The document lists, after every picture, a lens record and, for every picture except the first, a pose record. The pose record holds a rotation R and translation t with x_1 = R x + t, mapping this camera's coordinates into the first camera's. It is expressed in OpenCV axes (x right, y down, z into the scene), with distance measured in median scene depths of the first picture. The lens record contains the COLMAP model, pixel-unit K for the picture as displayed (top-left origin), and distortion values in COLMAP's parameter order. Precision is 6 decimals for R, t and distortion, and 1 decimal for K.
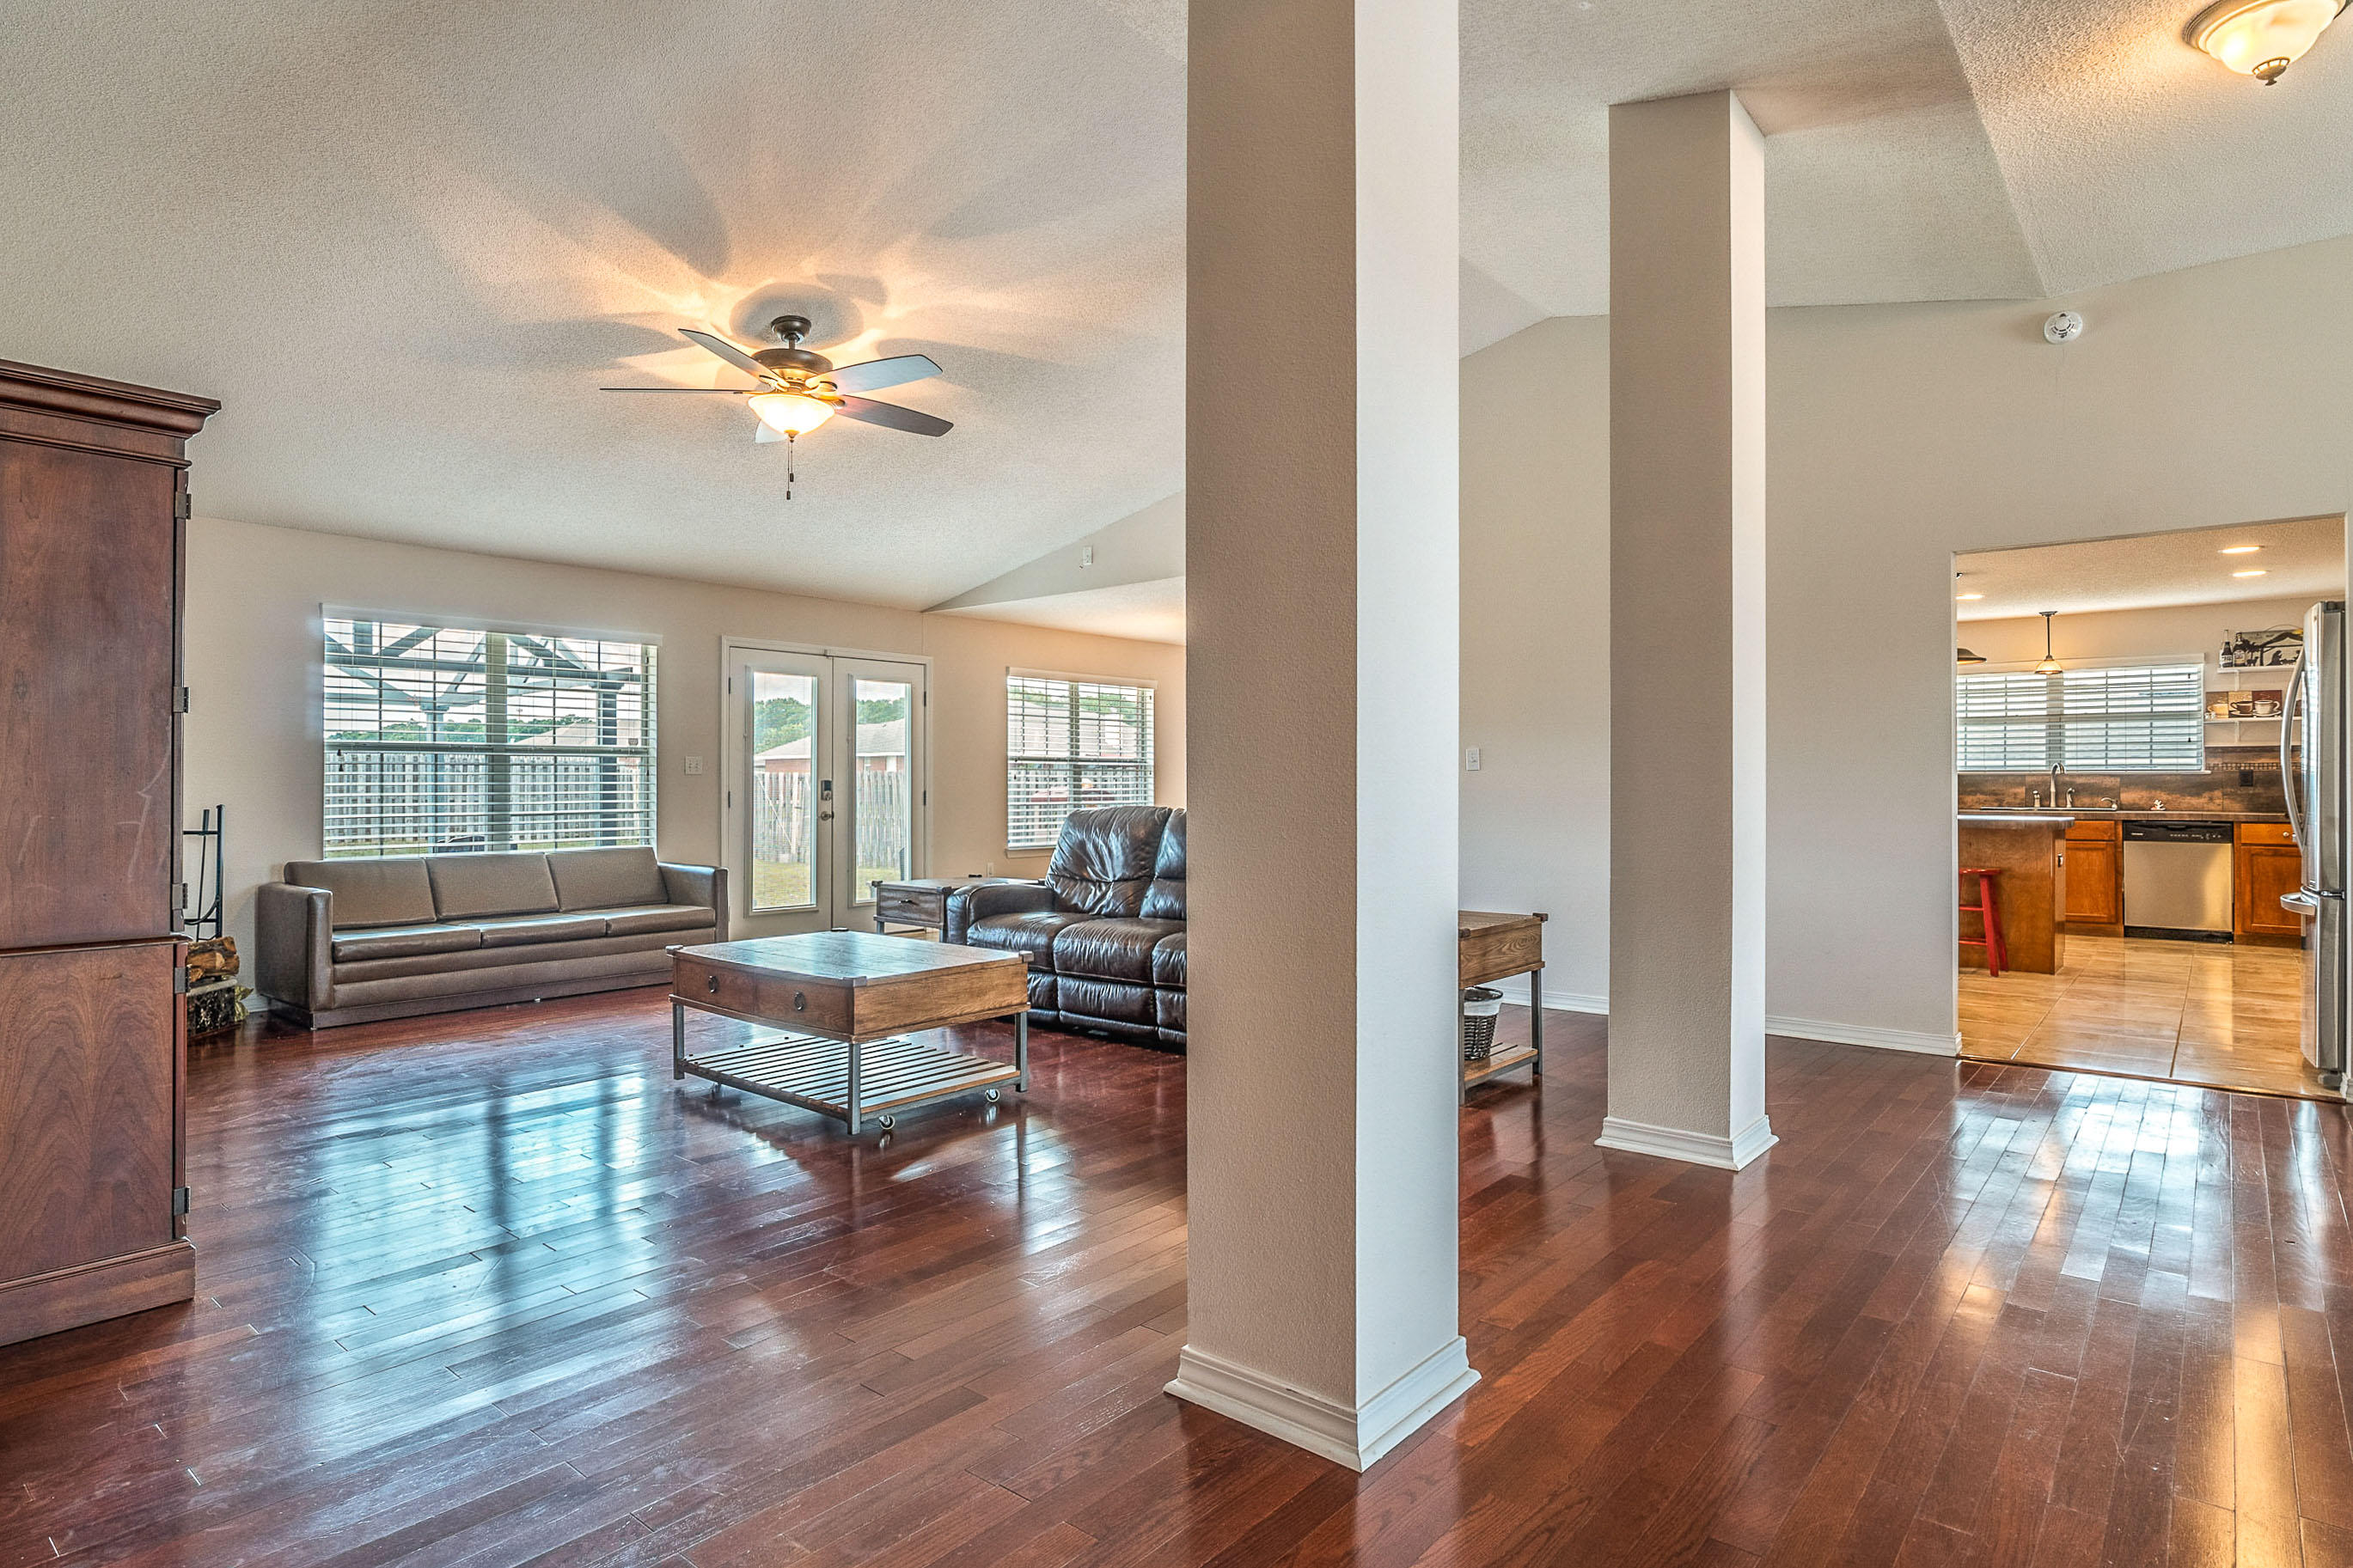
lens RADIAL K [[1271.7, 0, 1158.4], [0, 1271.7, 782.7], [0, 0, 1]] dist [-0.001372, -0.000685]
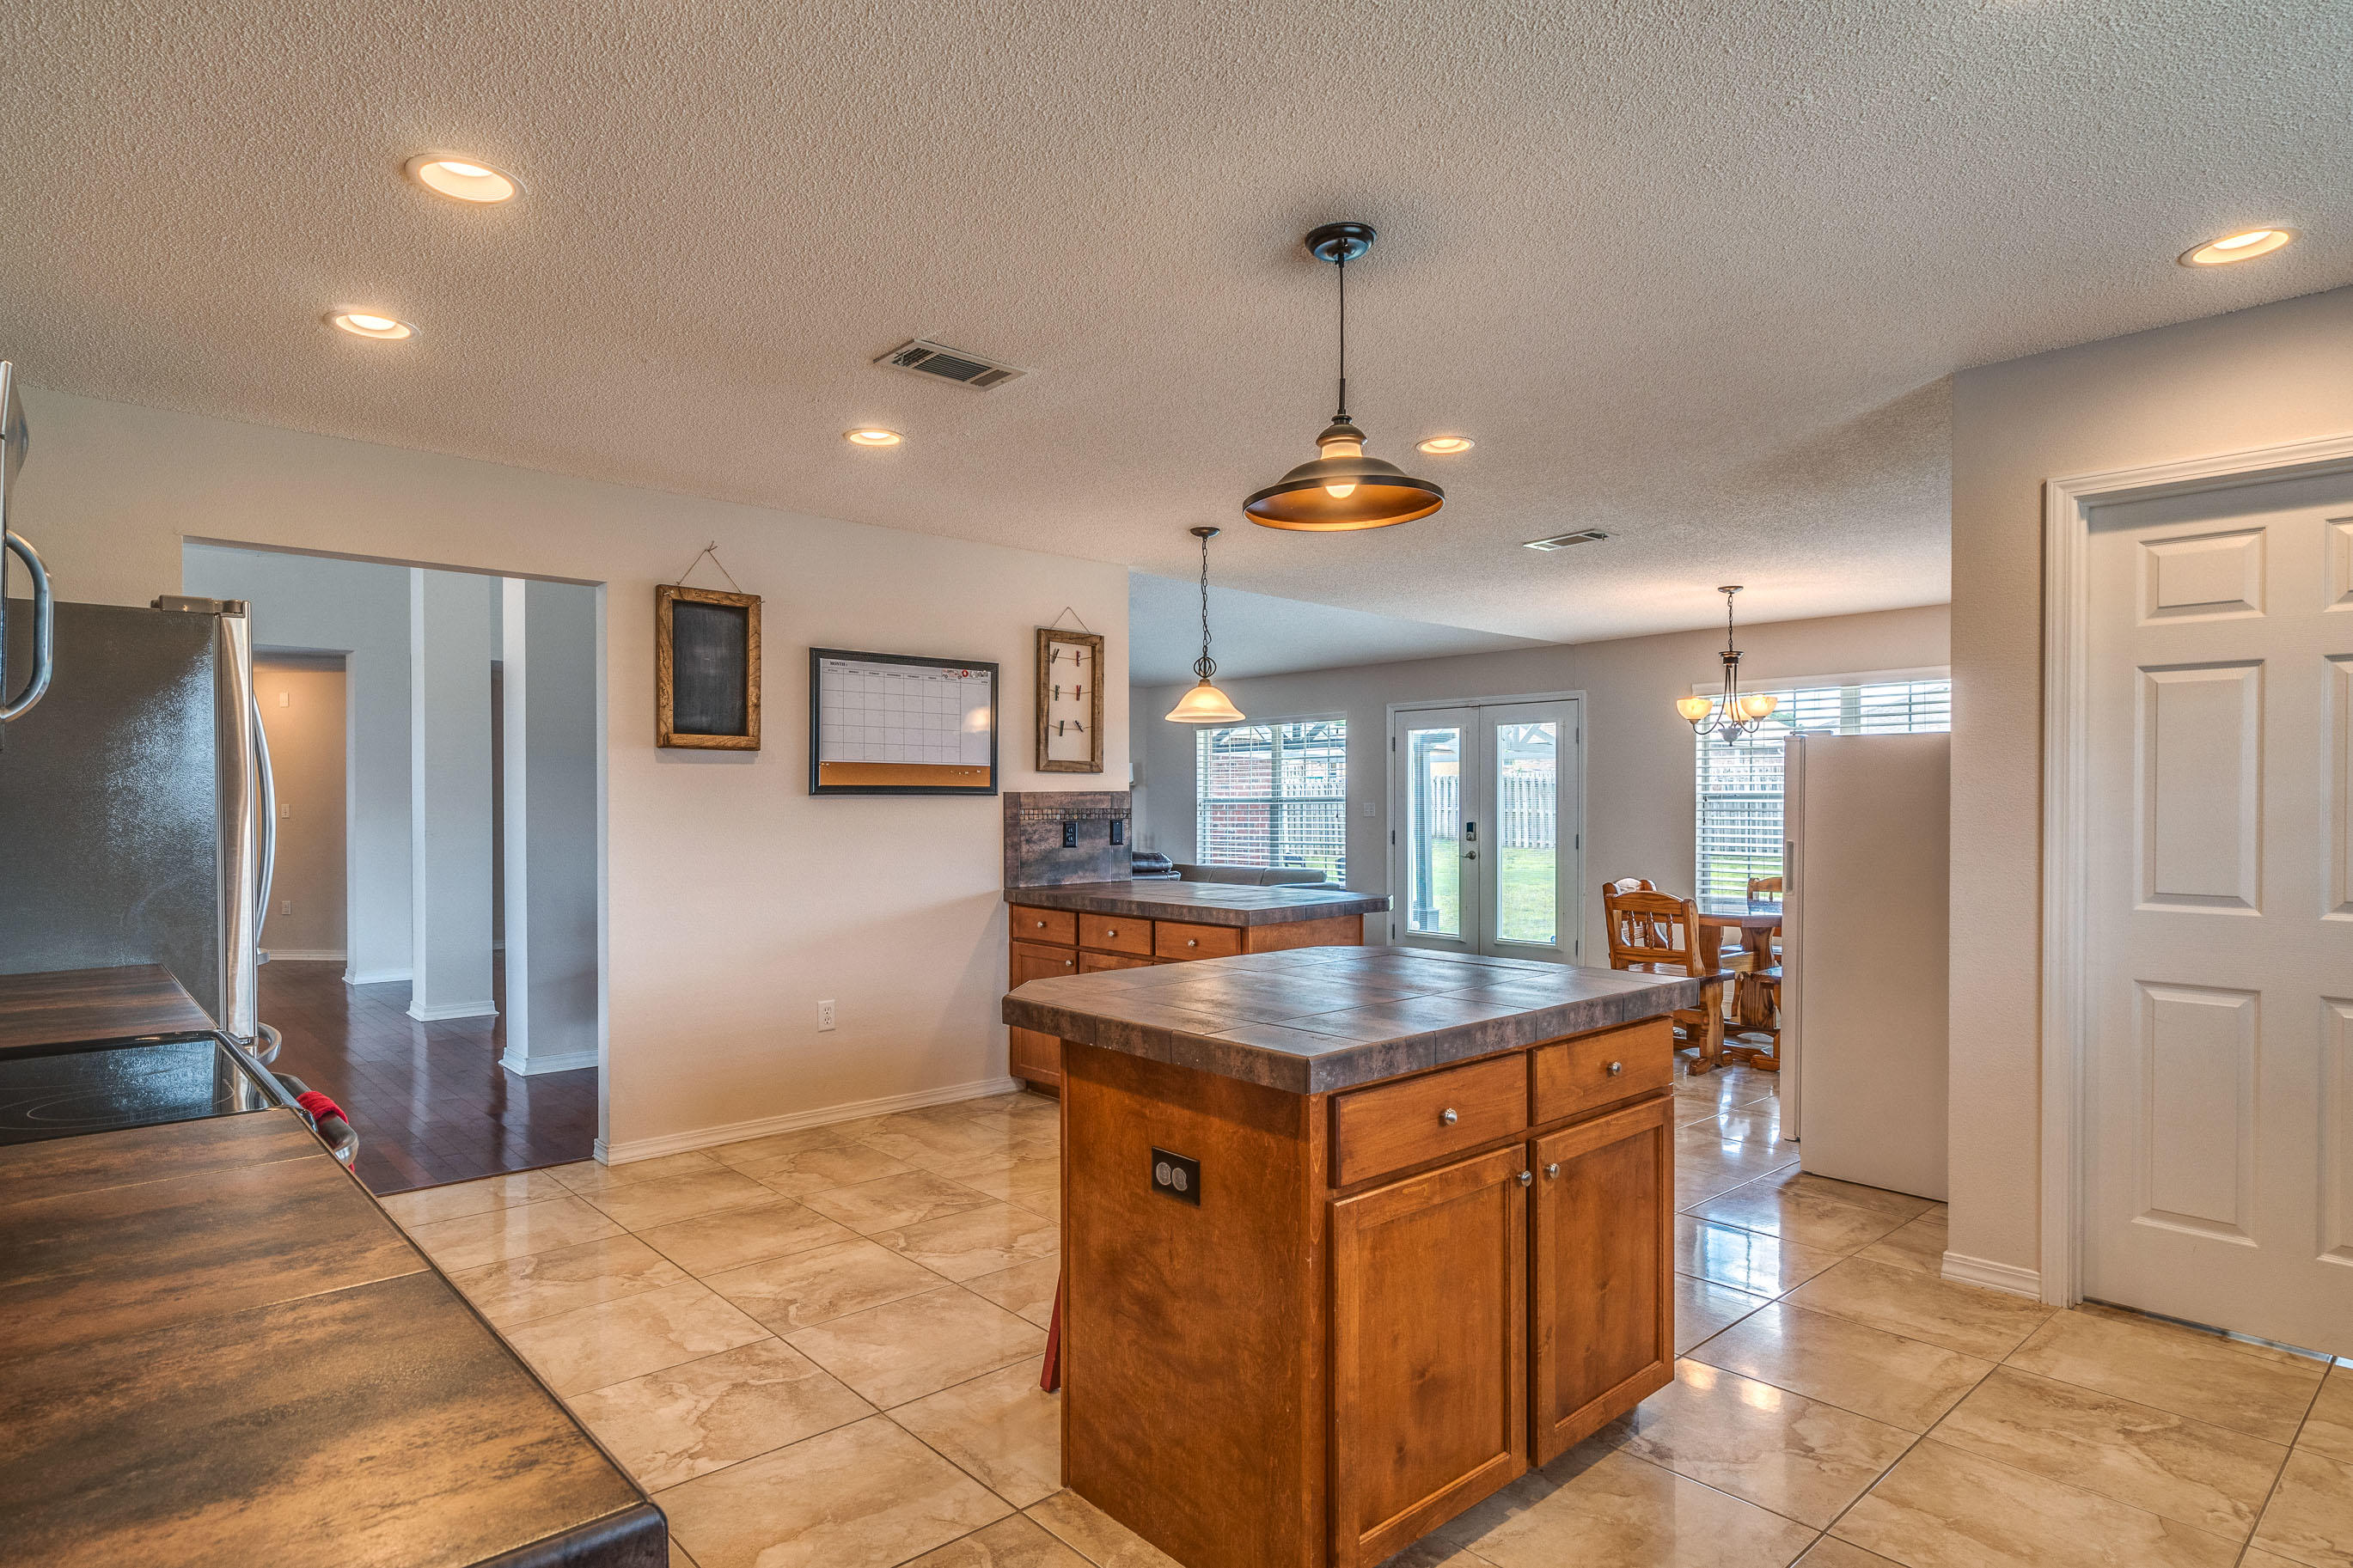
lens RADIAL K [[1250.2, 0, 1168.7], [0, 1250.2, 819.0], [0, 0, 1]] dist [0.002228, 0.000220]
pose [[-0.138755, 0.011552, -0.990259, 1.013128], [0.002690, 0.999933, 0.011288, -0.021918], [0.990323, -0.001097, -0.138776, 1.089366]]
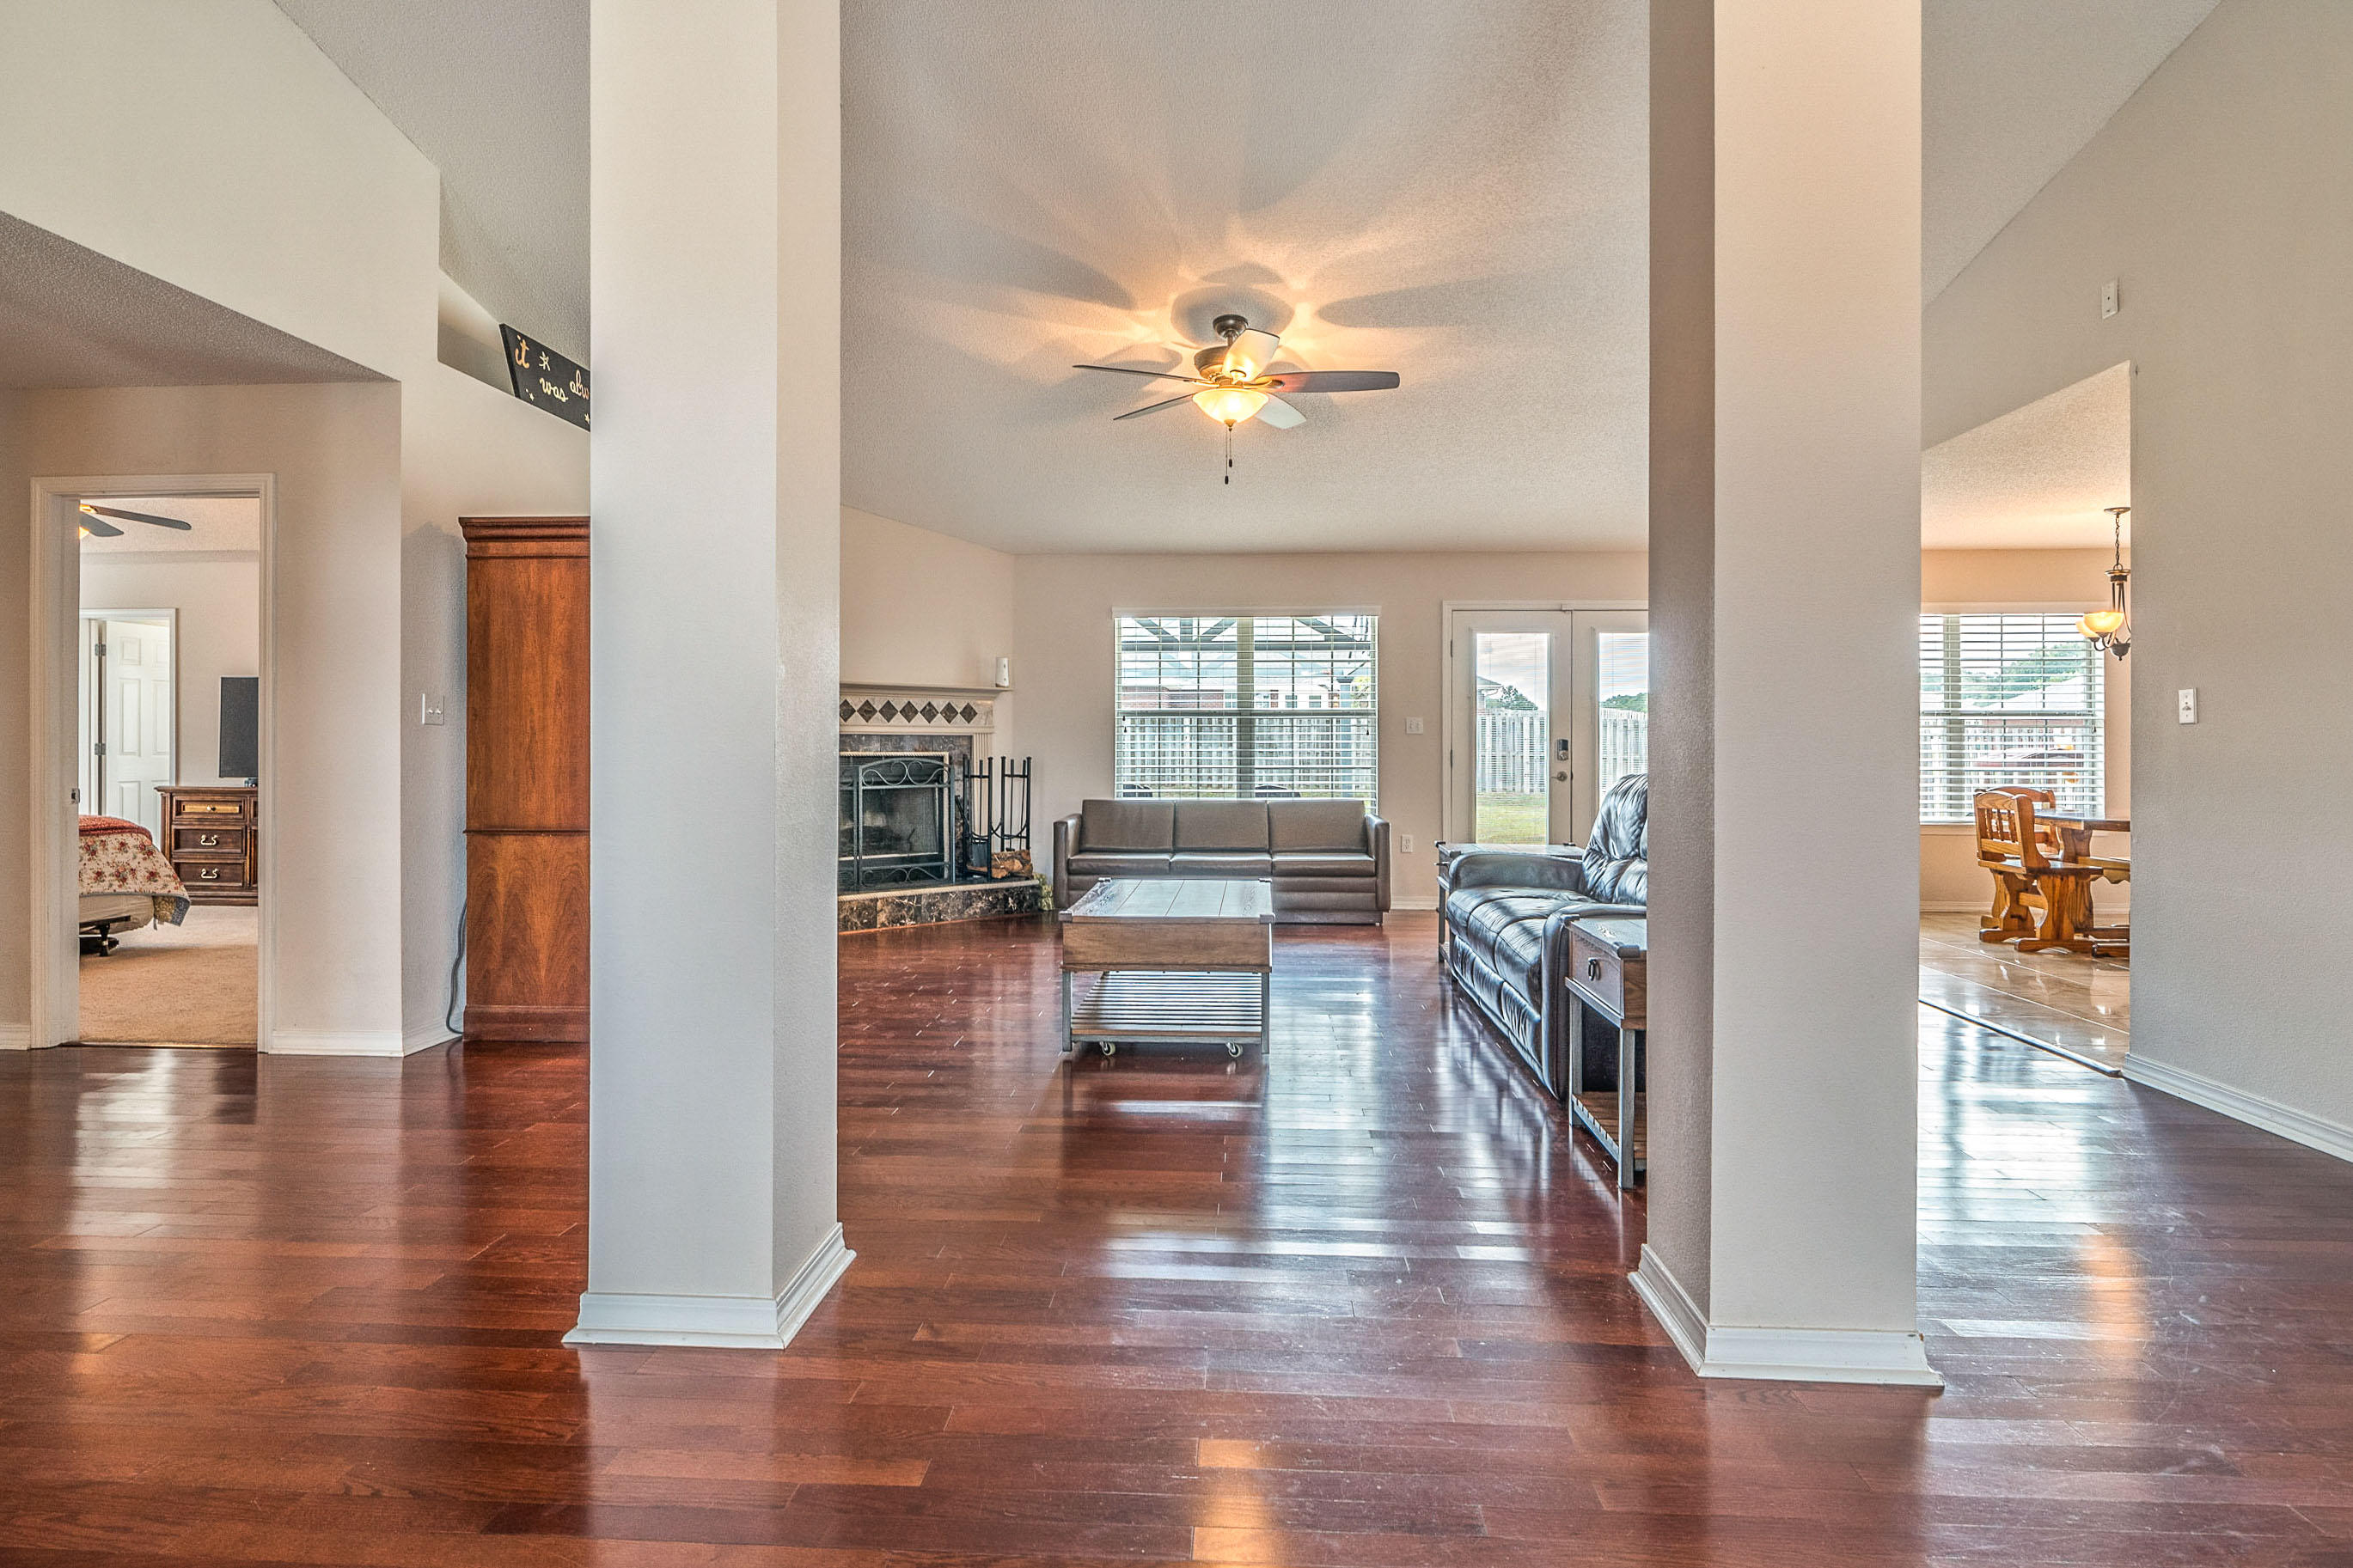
lens RADIAL K [[1255.0, 0, 1176.1], [0, 1255.0, 735.4], [0, 0, 1]] dist [-0.001211, 0.000455]
pose [[0.603659, -0.001989, -0.797240, 0.395789], [-0.001528, 0.999992, -0.003652, -0.001309], [0.797241, 0.003423, 0.603651, 0.227374]]
